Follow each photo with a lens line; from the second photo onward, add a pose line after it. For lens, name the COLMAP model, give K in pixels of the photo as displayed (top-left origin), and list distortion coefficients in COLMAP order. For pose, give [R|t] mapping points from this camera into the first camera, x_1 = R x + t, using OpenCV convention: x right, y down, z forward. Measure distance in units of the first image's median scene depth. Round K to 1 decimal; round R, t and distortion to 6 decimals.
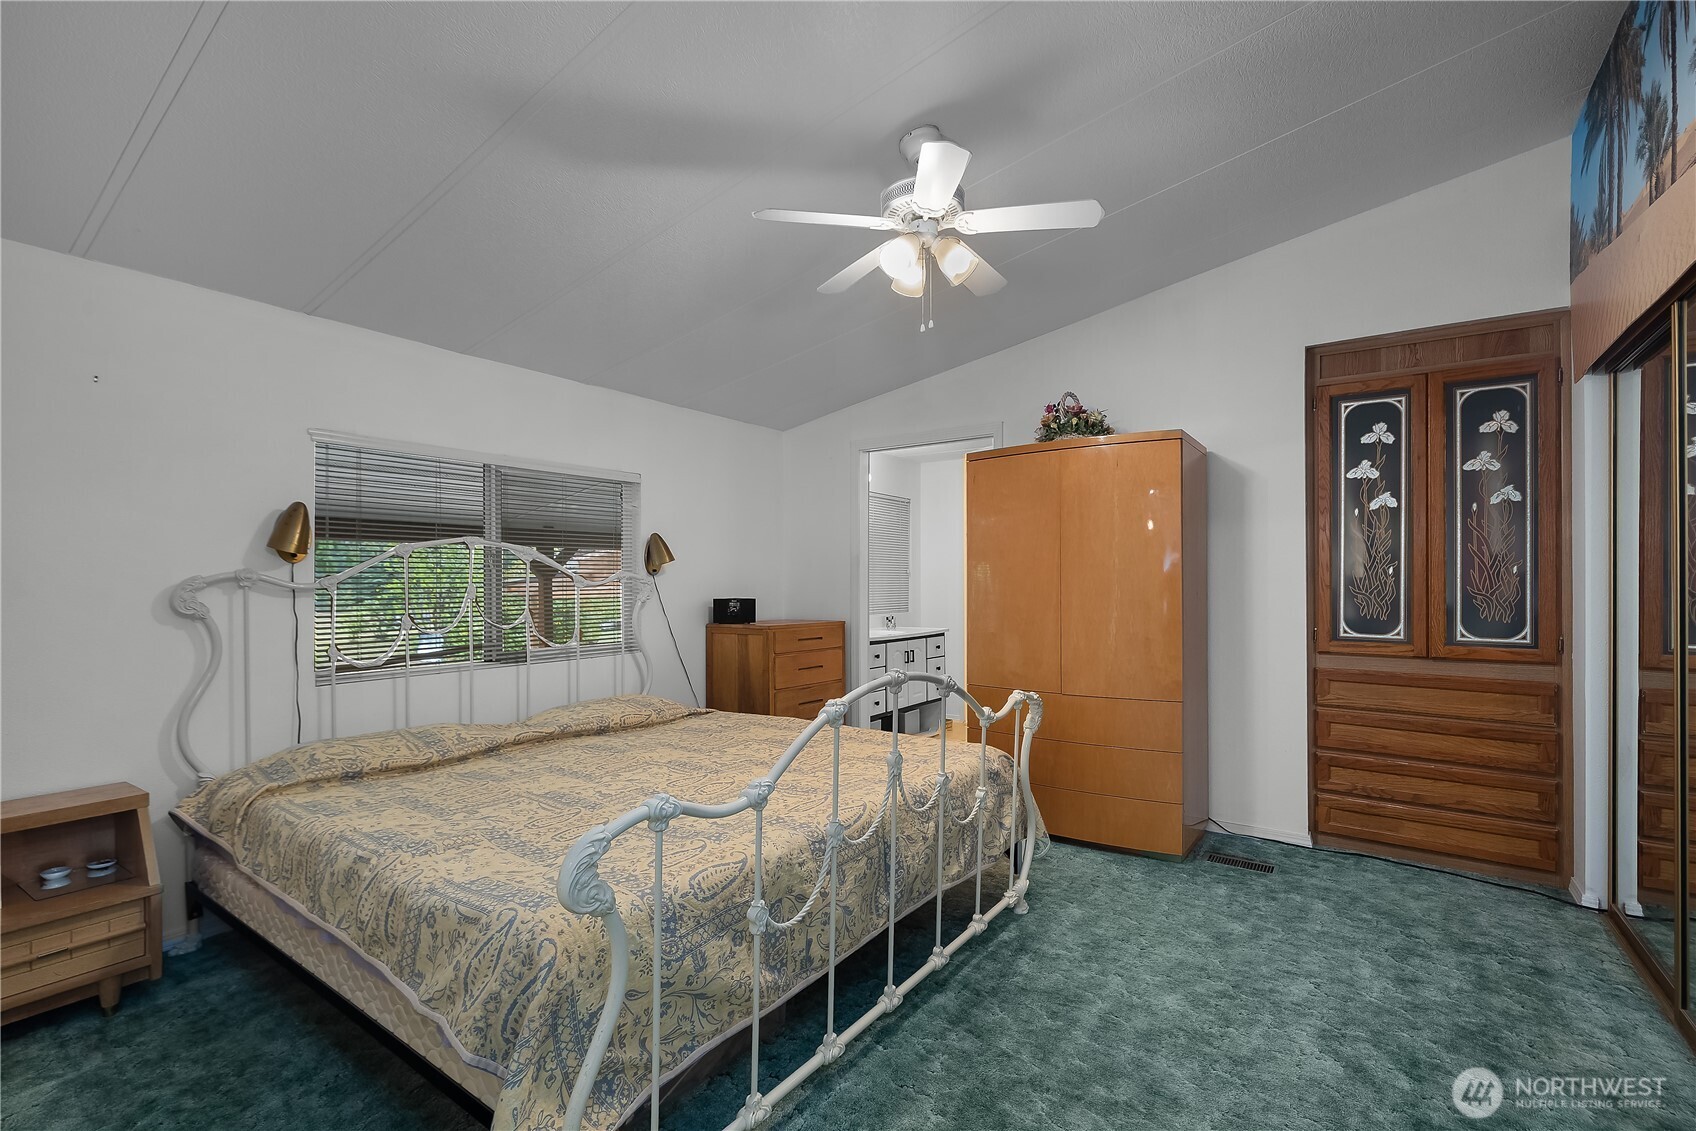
lens RADIAL K [[727.4, 0, 831.2], [0, 727.4, 578.4], [0, 0, 1]] dist [0.005304, 0.000693]
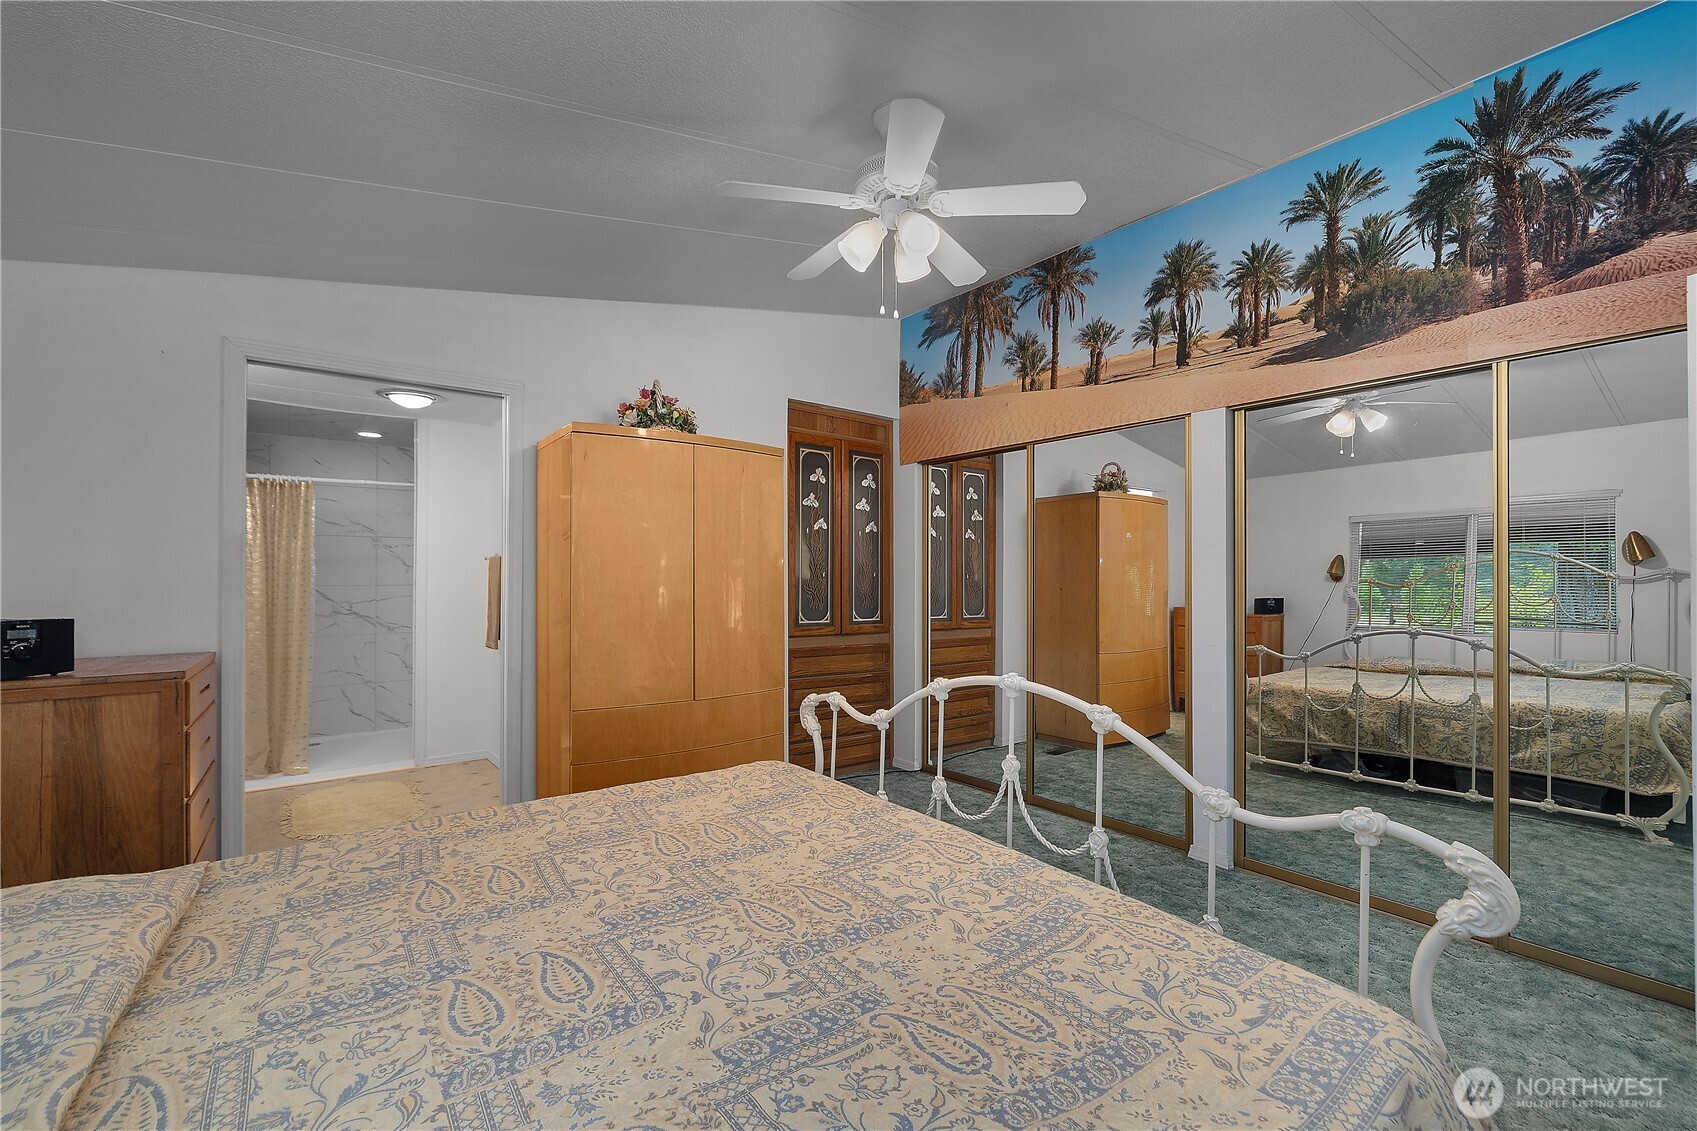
lens RADIAL K [[727.9, 0, 832.9], [0, 727.9, 572.9], [0, 0, 1]] dist [0.005304, 0.000693]
pose [[0.297250, 0.011455, 0.954731, -0.558028], [-0.007412, 0.999926, -0.009689, 0.000015], [-0.954771, -0.004197, 0.297313, 0.562796]]
